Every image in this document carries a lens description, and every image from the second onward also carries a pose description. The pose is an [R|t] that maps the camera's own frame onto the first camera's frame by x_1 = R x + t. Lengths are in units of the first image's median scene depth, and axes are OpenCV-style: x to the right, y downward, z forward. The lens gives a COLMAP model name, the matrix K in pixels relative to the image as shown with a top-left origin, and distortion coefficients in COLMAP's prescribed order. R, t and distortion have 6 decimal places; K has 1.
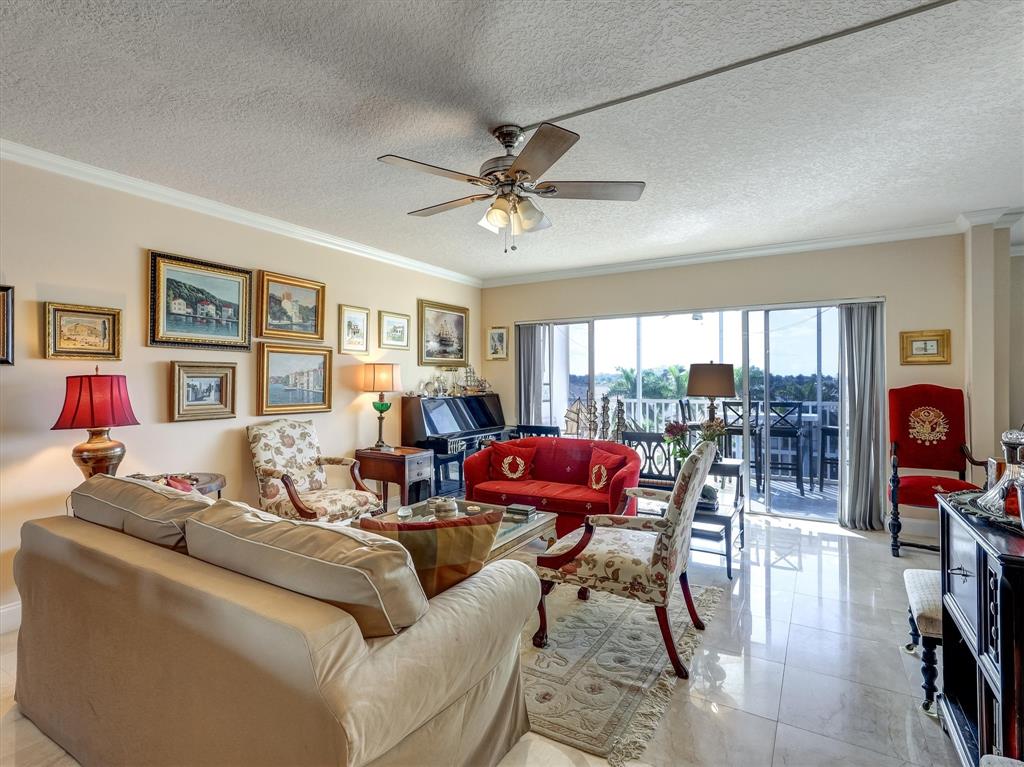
lens RADIAL K [[526.3, 0, 511.1], [0, 526.3, 376.6], [0, 0, 1]] dist [-0.004246, -0.000045]
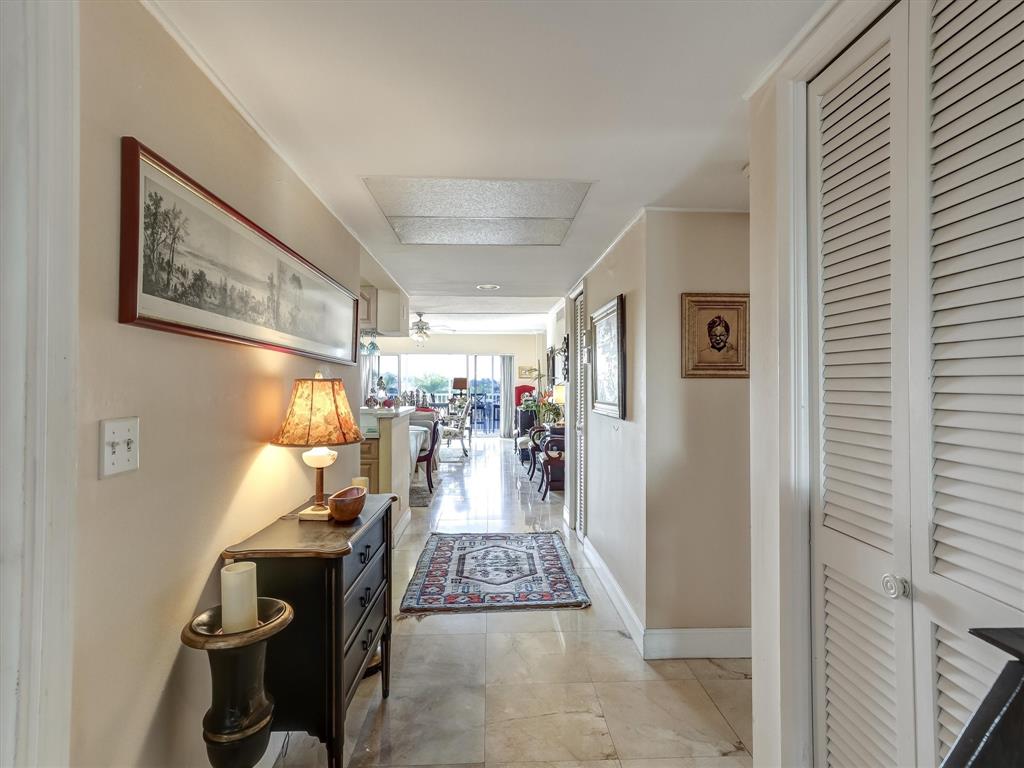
lens RADIAL K [[526.3, 0, 511.1], [0, 526.3, 377.1], [0, 0, 1]] dist [-0.004246, -0.000045]
pose [[0.839322, 0.009516, 0.543551, -0.930209], [-0.007587, 0.999954, -0.005791, -0.013295], [-0.543582, 0.000737, 0.839356, -1.514199]]
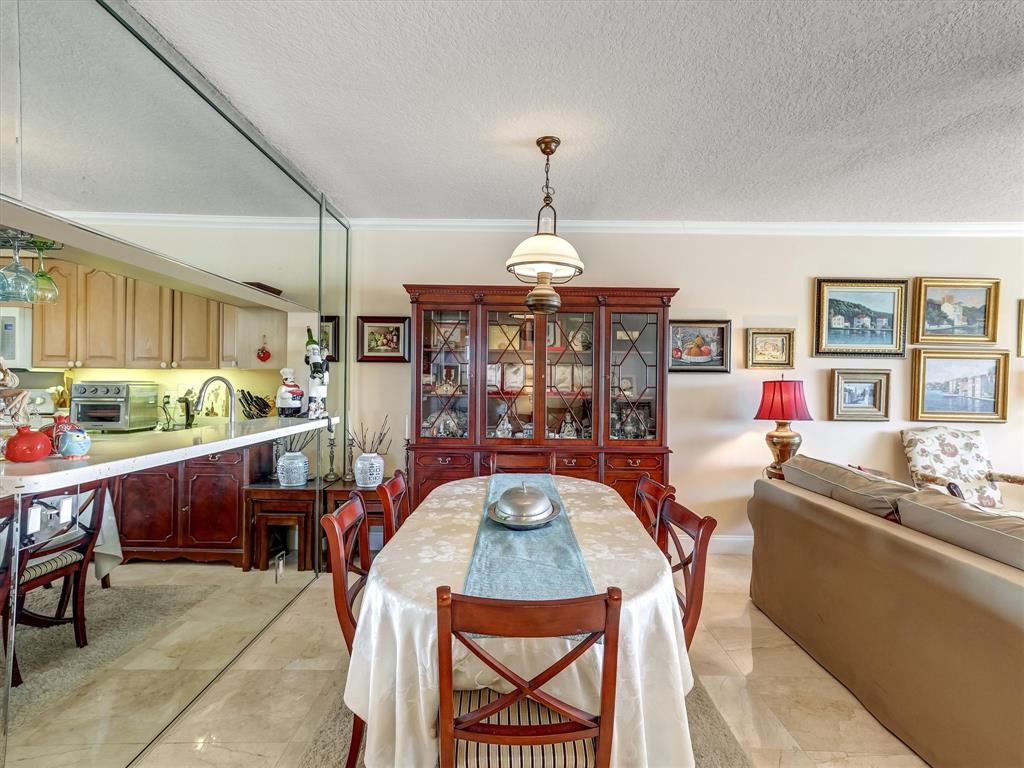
lens RADIAL K [[522.8, 0, 504.1], [0, 522.8, 380.3], [0, 0, 1]] dist [-0.001350, 0.019479]
pose [[0.509763, 0.009209, -0.860266, -0.008802], [-0.008268, 0.999949, 0.005805, -0.003756], [0.860275, 0.004154, 0.509813, -0.199581]]
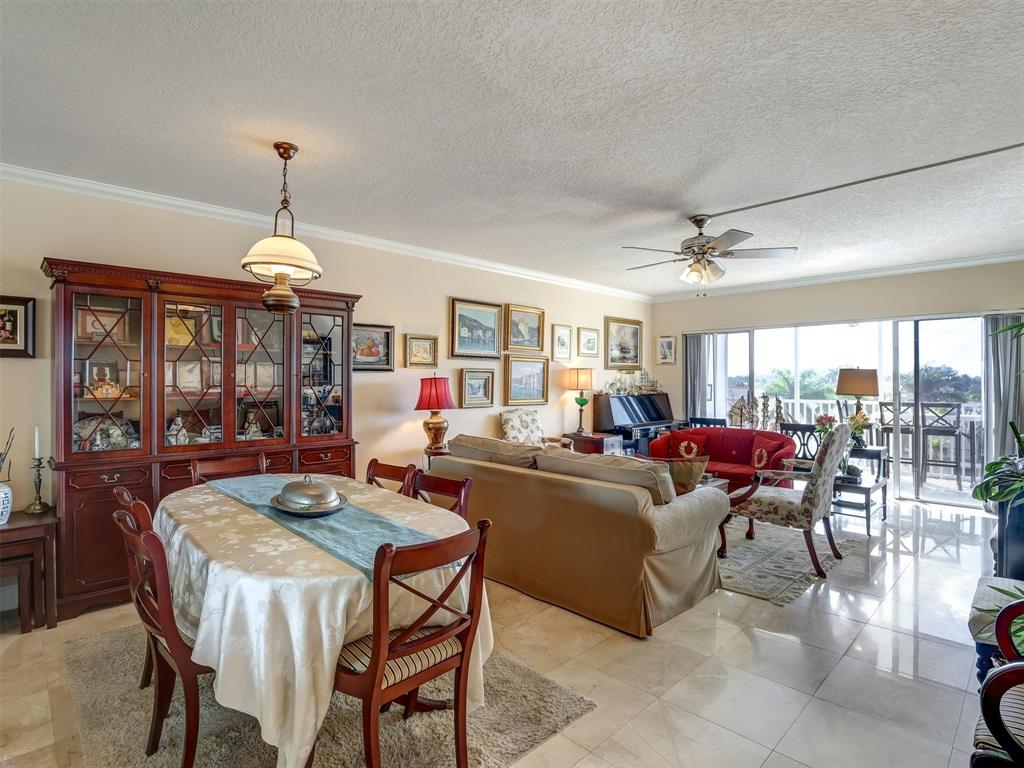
lens RADIAL K [[542.1, 0, 517.2], [0, 542.1, 377.2], [0, 0, 1]] dist [-0.040722, 0.009575]
pose [[0.970138, 0.001753, -0.242548, -0.092774], [-0.001681, 0.999998, 0.000503, -0.003997], [0.242549, -0.000080, 0.970139, -0.419507]]
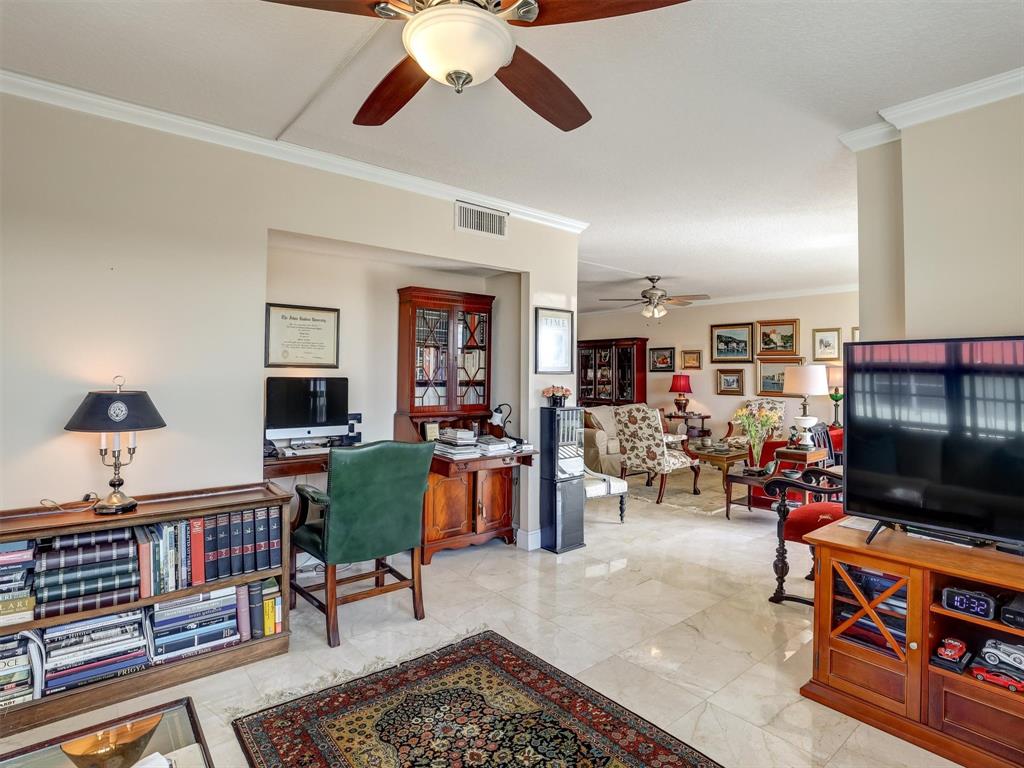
lens RADIAL K [[542.1, 0, 517.2], [0, 542.1, 377.2], [0, 0, 1]] dist [-0.040722, 0.009575]
pose [[-0.325372, 0.007639, -0.945555, 1.717153], [0.001589, 0.999970, 0.007532, -0.010828], [0.945585, 0.000949, -0.325375, 0.807063]]
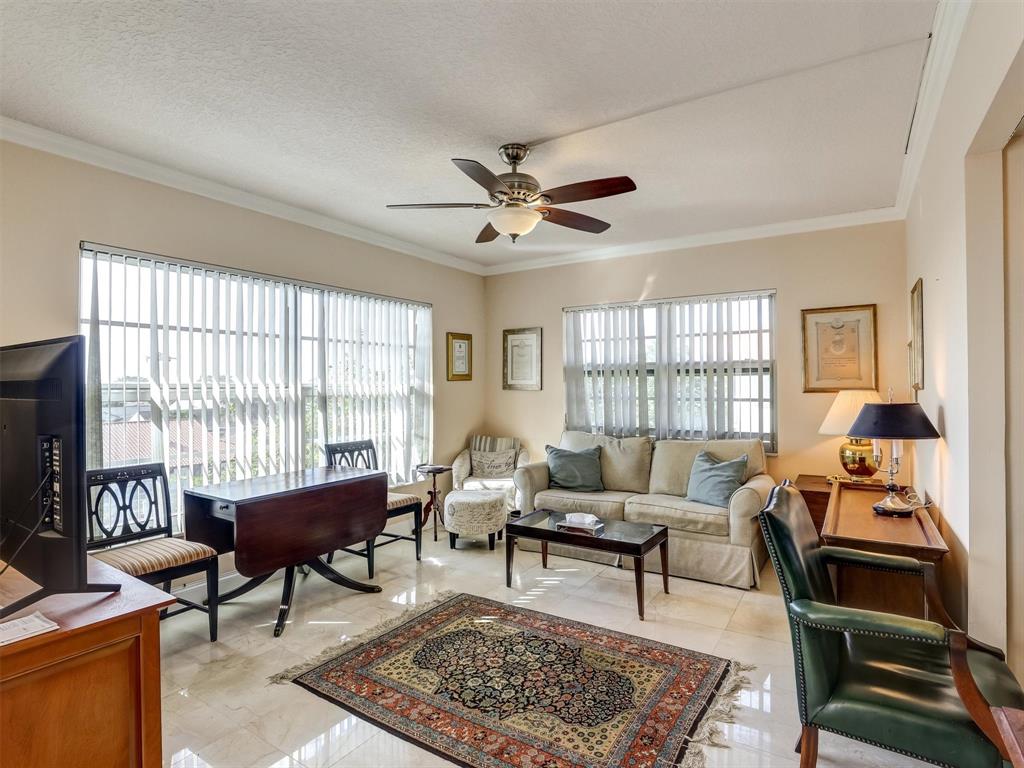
lens RADIAL K [[520.4, 0, 512.0], [0, 520.4, 384.0], [0, 0, 1]] dist [-0.118180, -0.000057]
pose [[0.037415, -0.001569, 0.999299, 0.714407], [-0.005957, 0.999981, 0.001793, -0.012409], [-0.999282, -0.006020, 0.037405, 0.629316]]
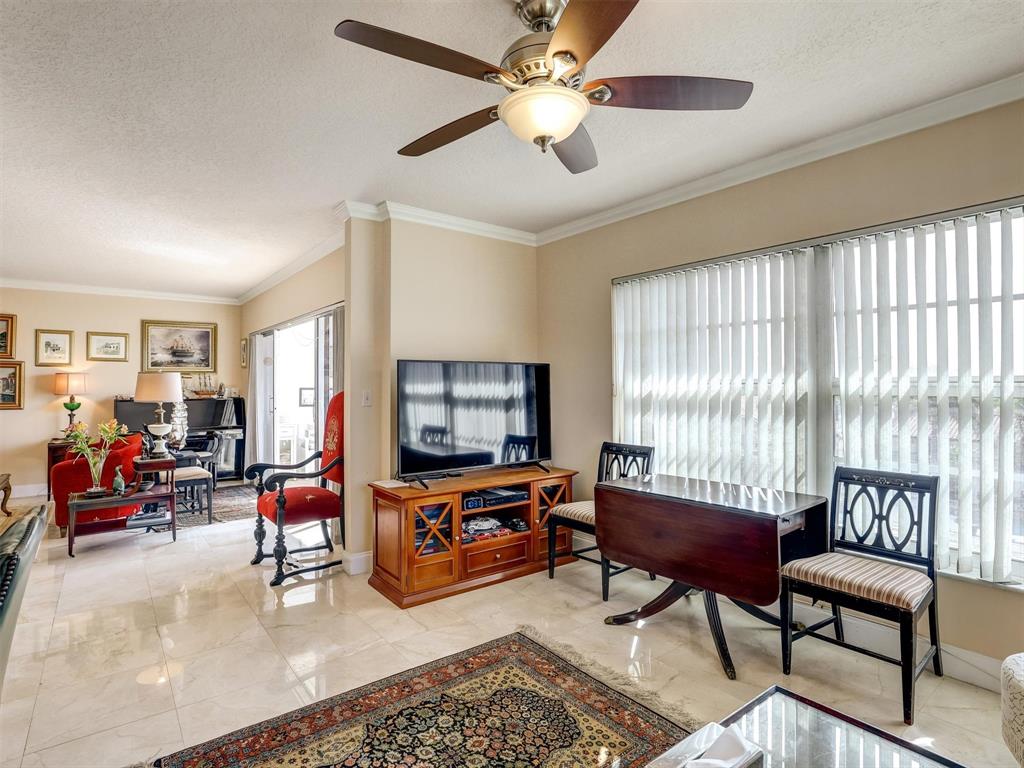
lens RADIAL K [[542.1, 0, 517.2], [0, 542.1, 377.2], [0, 0, 1]] dist [-0.040722, 0.009575]
pose [[0.931253, -0.004052, -0.364350, 1.532479], [0.002029, 0.999980, -0.005935, -0.005753], [0.364367, 0.004788, 0.931243, 0.229761]]
